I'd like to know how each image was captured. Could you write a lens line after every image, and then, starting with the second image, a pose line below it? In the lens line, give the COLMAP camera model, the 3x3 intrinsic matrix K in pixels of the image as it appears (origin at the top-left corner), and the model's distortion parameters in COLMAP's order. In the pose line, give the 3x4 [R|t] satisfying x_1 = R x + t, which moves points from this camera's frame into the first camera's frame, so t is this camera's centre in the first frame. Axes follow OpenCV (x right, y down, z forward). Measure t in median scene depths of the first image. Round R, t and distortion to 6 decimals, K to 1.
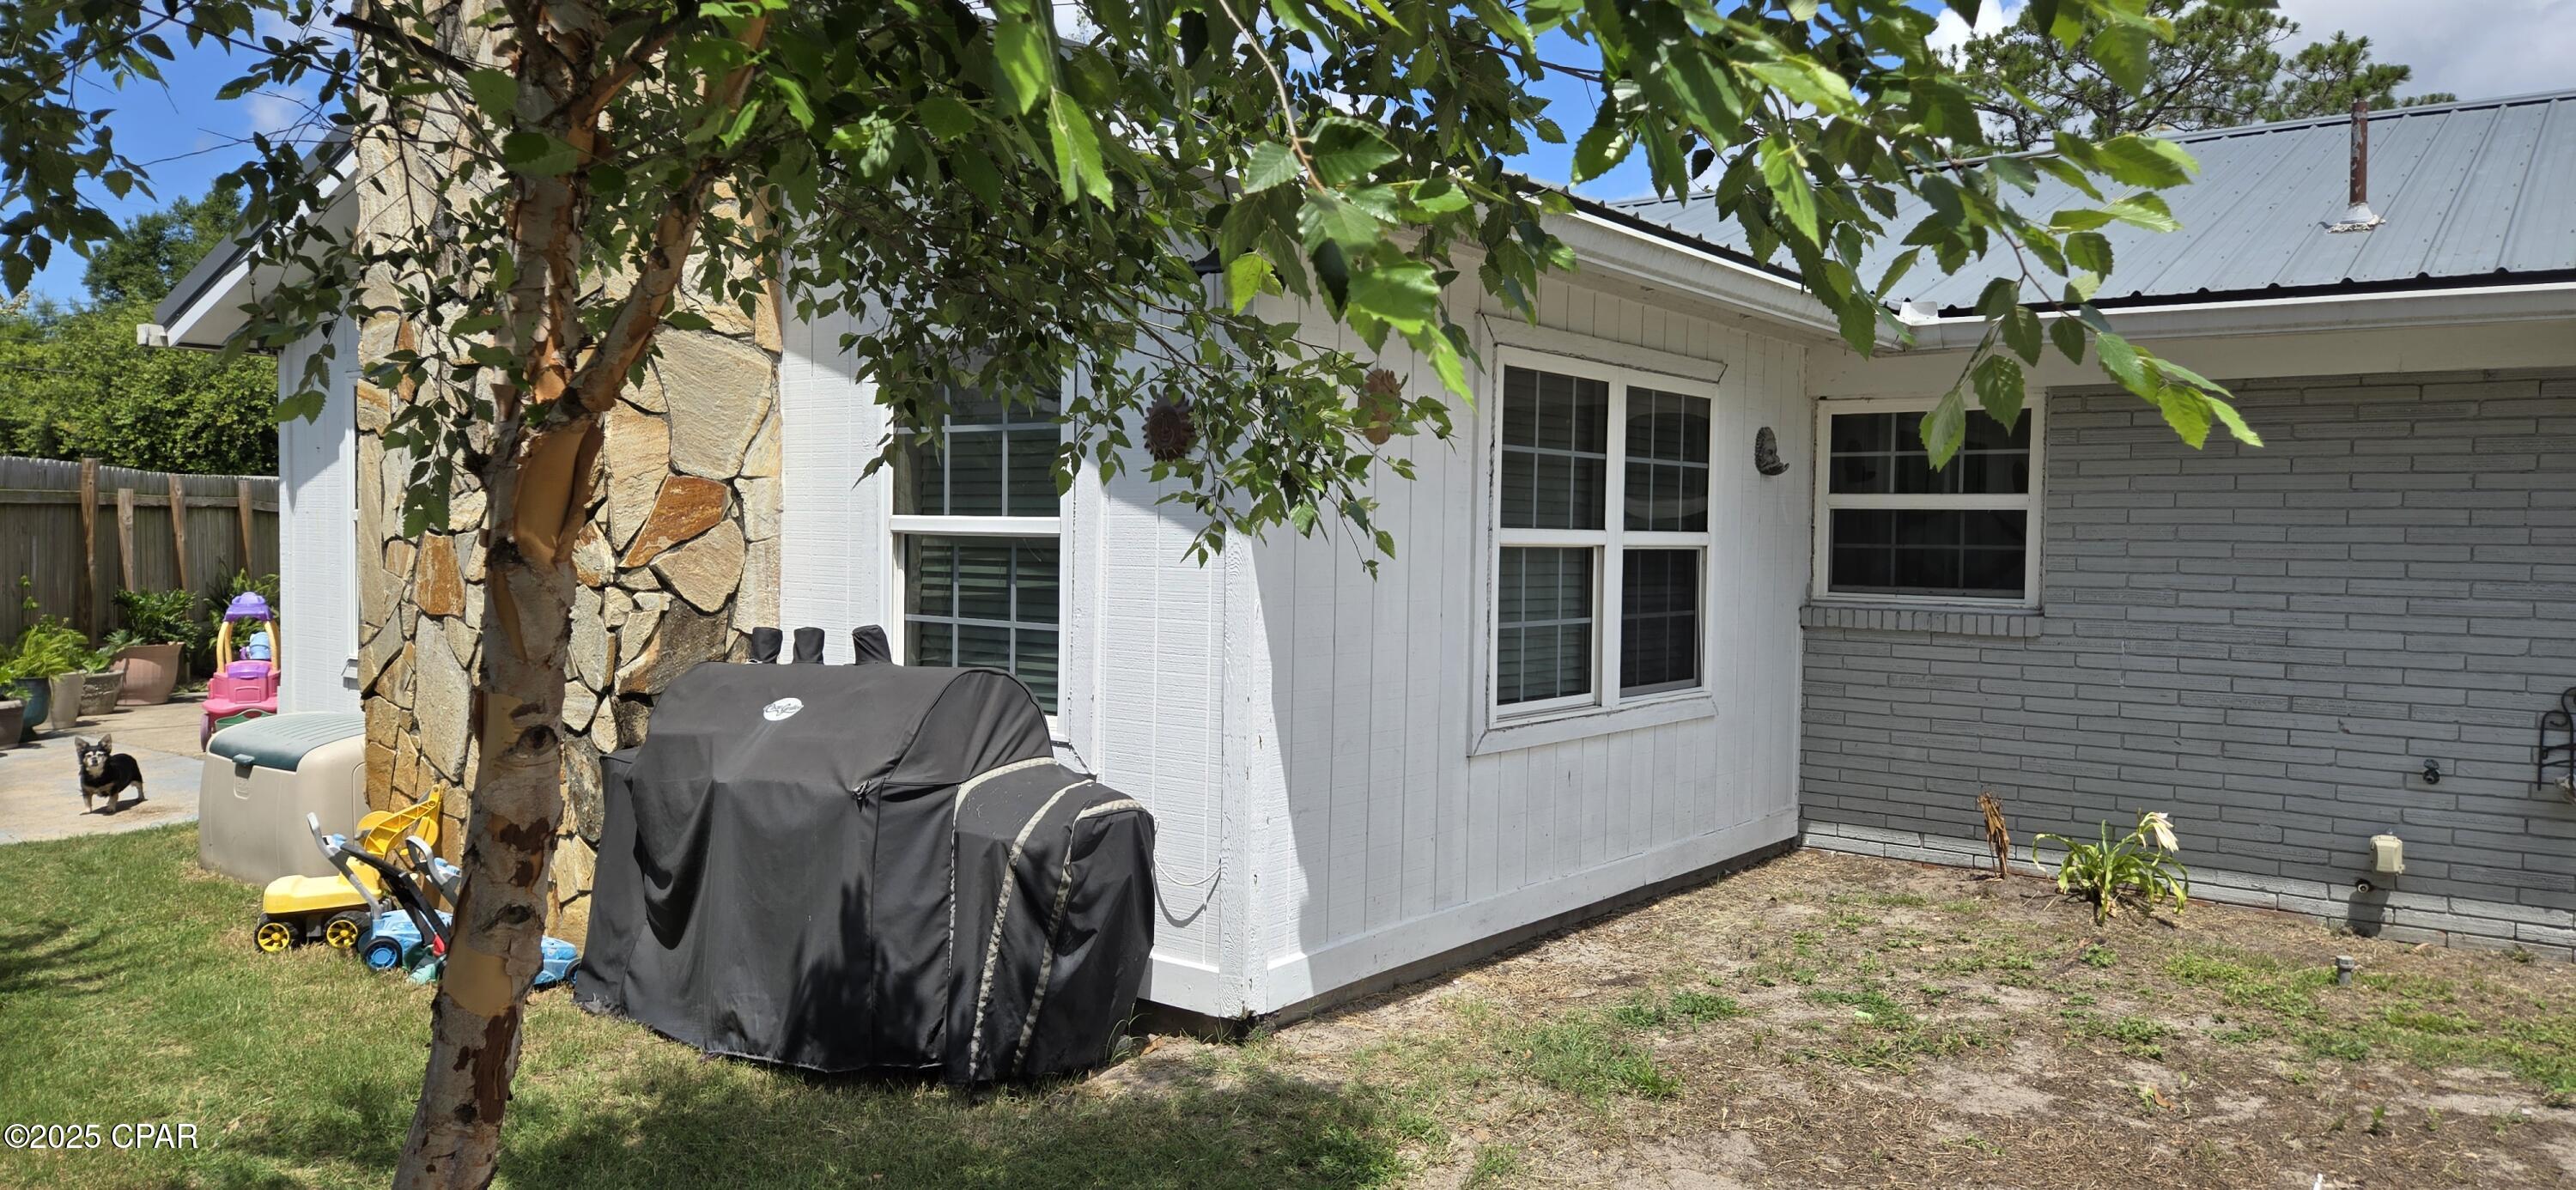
lens RADIAL K [[1723.9, 0, 1285.8], [0, 1723.9, 608.8], [0, 0, 1]] dist [0.074058, -0.066628]
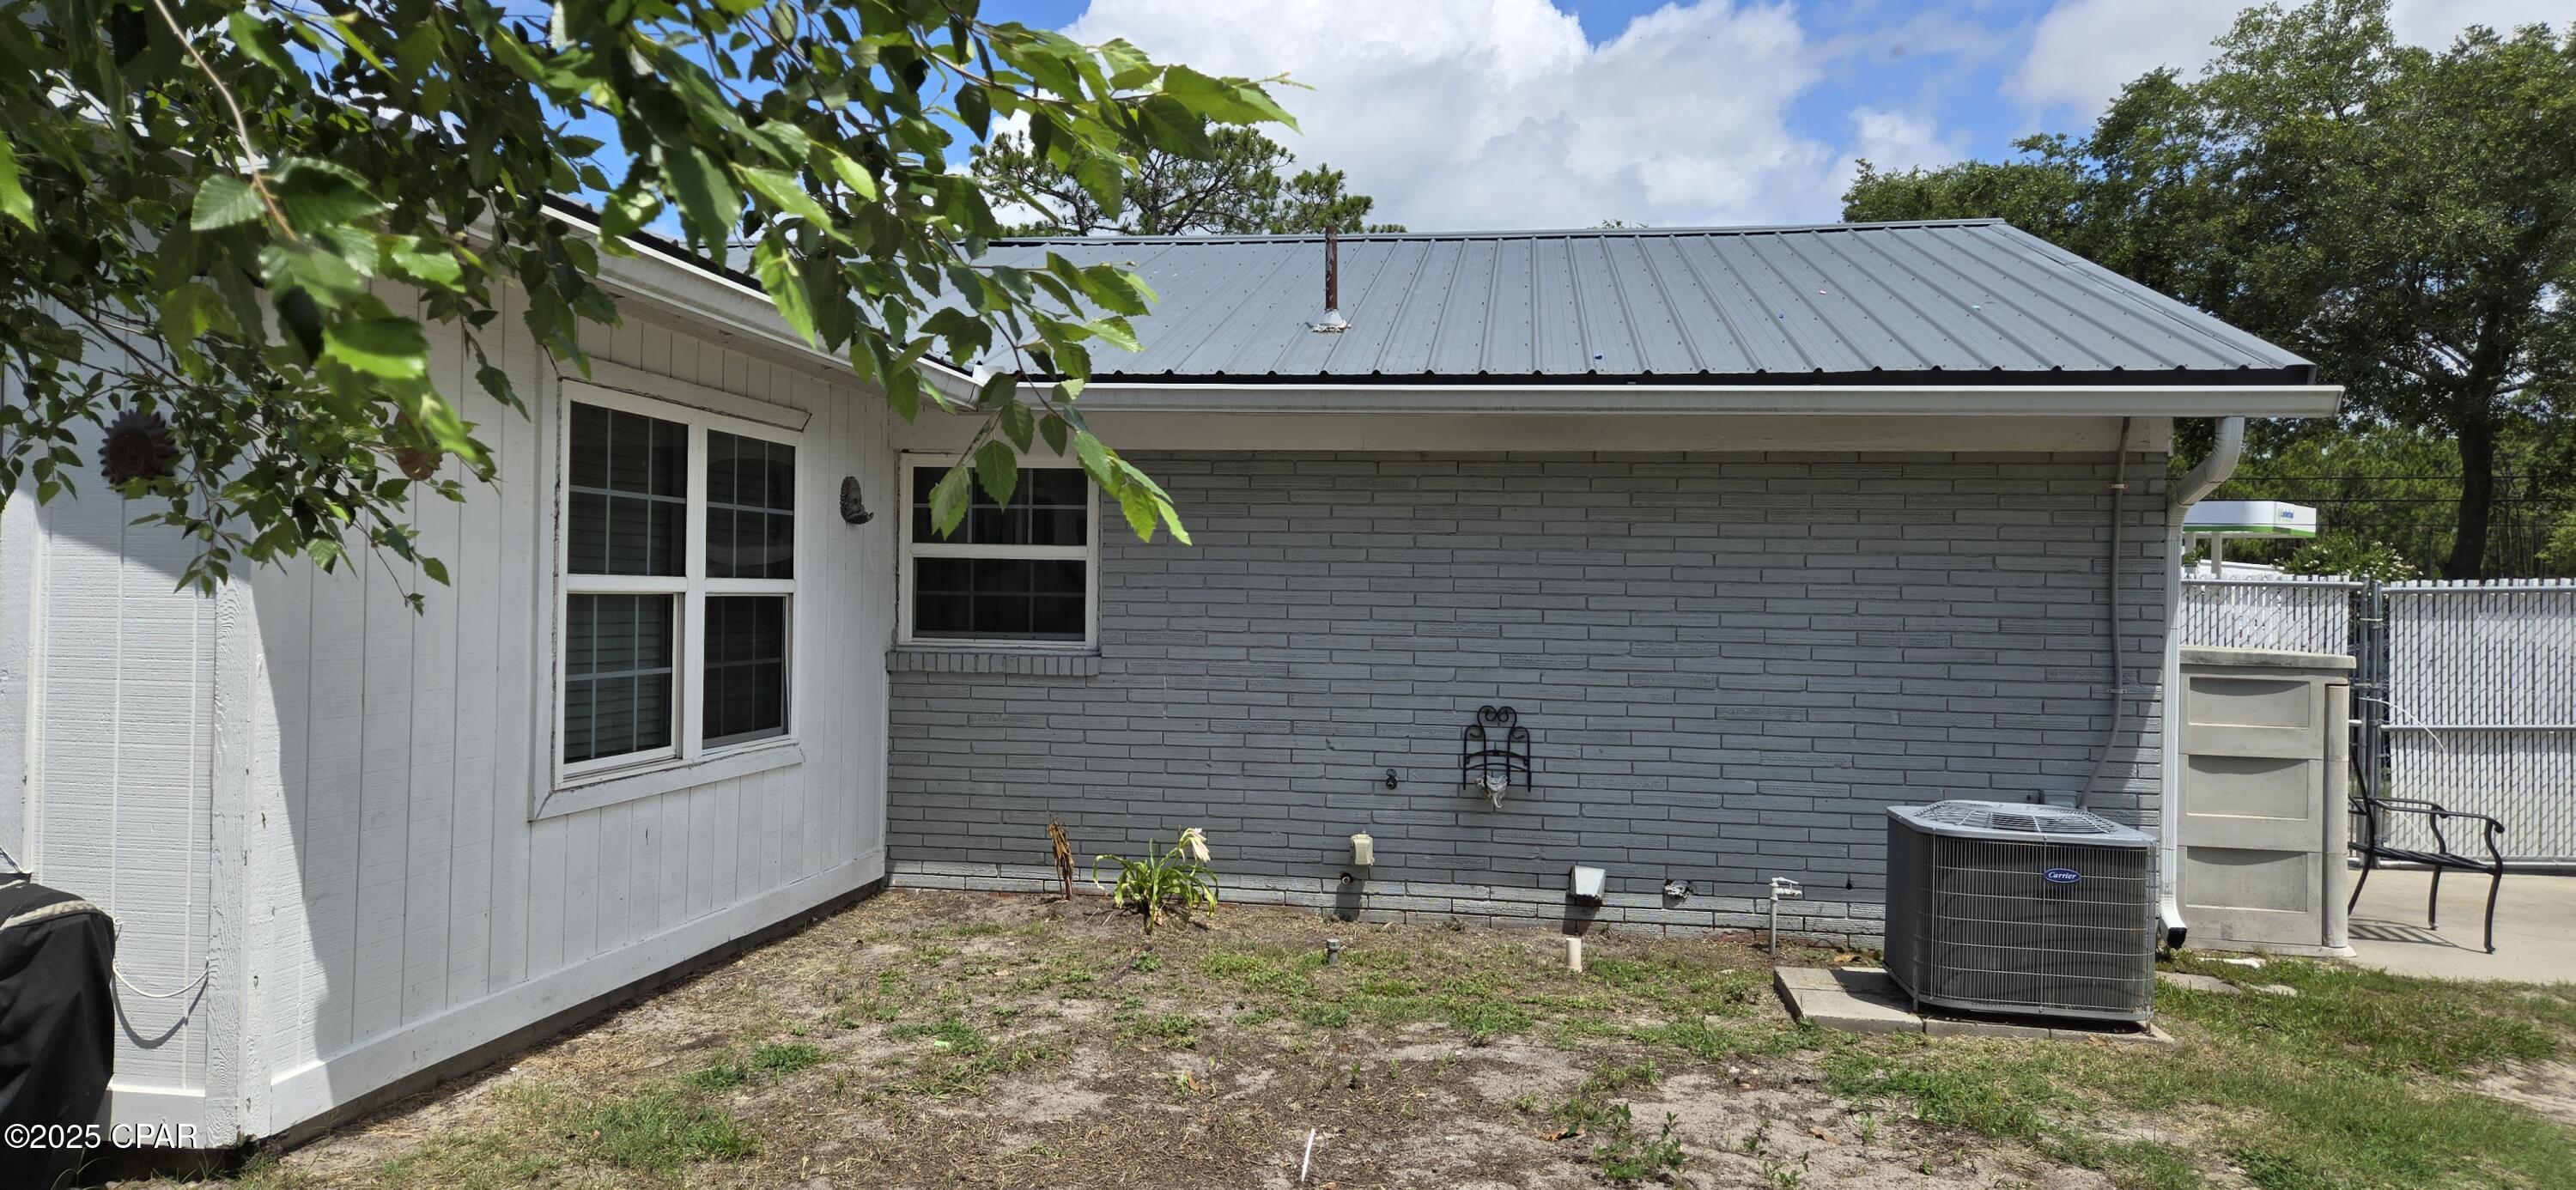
lens RADIAL K [[1723.9, 0, 1268.4], [0, 1723.9, 587.5], [0, 0, 1]] dist [0.074058, -0.066628]
pose [[0.877026, 0.001583, 0.480440, 0.003357], [0.016973, 0.999268, -0.034275, -0.000450], [-0.480143, 0.038214, 0.876358, -0.011506]]
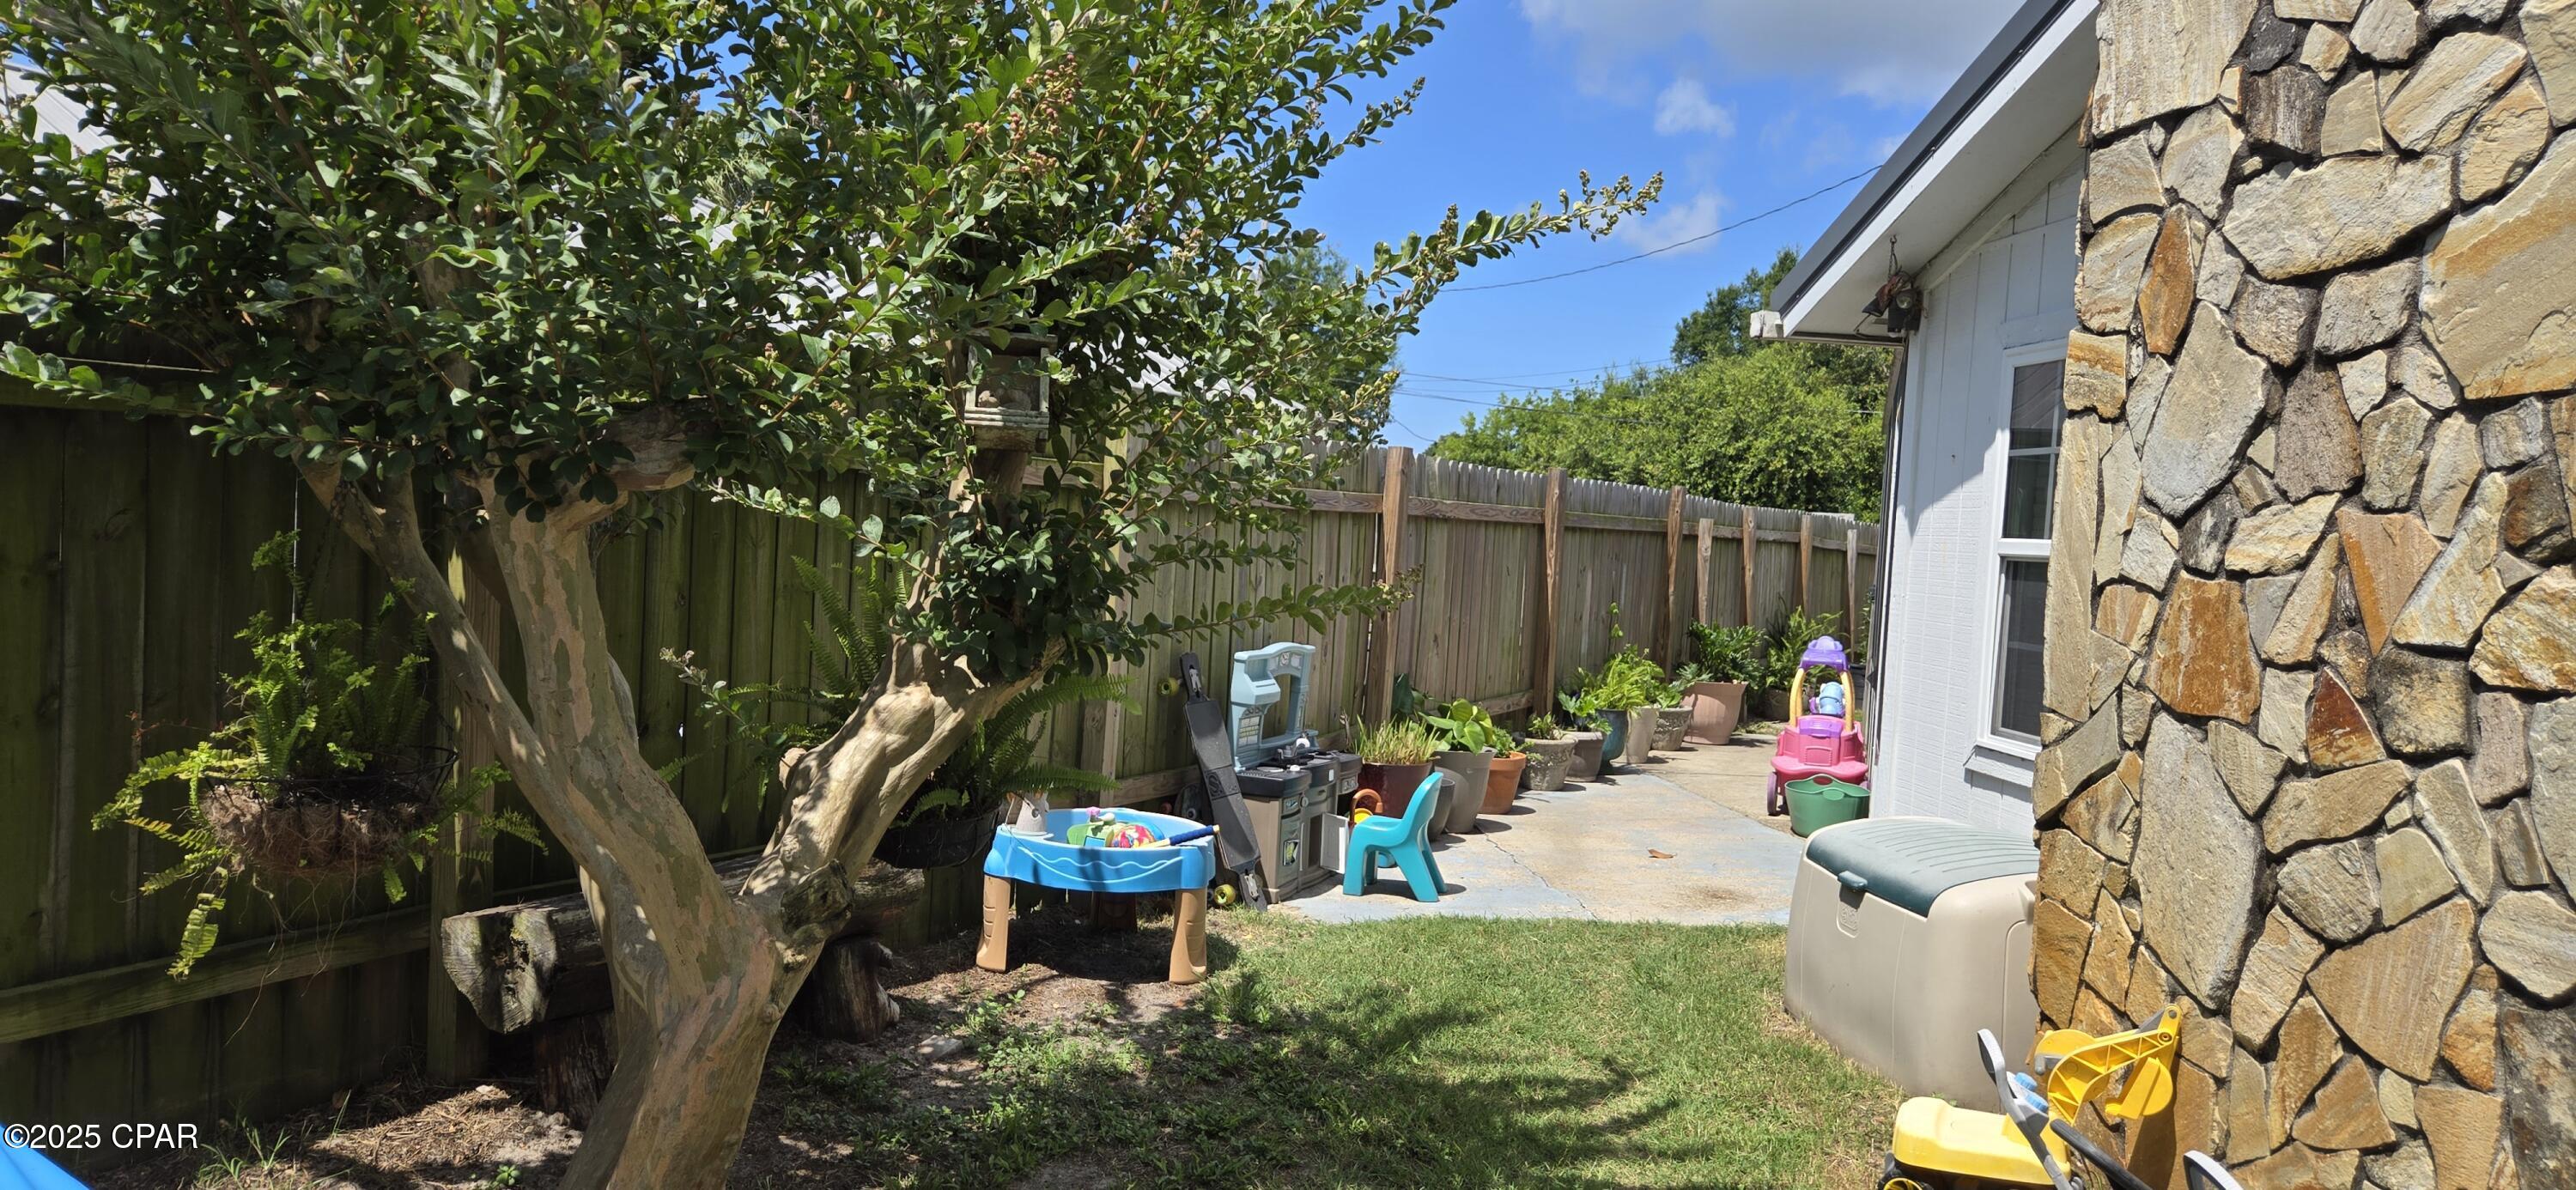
lens RADIAL K [[1723.9, 0, 1279.3], [0, 1723.9, 586.2], [0, 0, 1]] dist [0.074058, -0.066628]
pose [[0.687427, 0.048270, -0.724648, -0.279409], [-0.078274, 0.996901, -0.007848, -0.011097], [0.722023, 0.062116, 0.689075, 0.380495]]
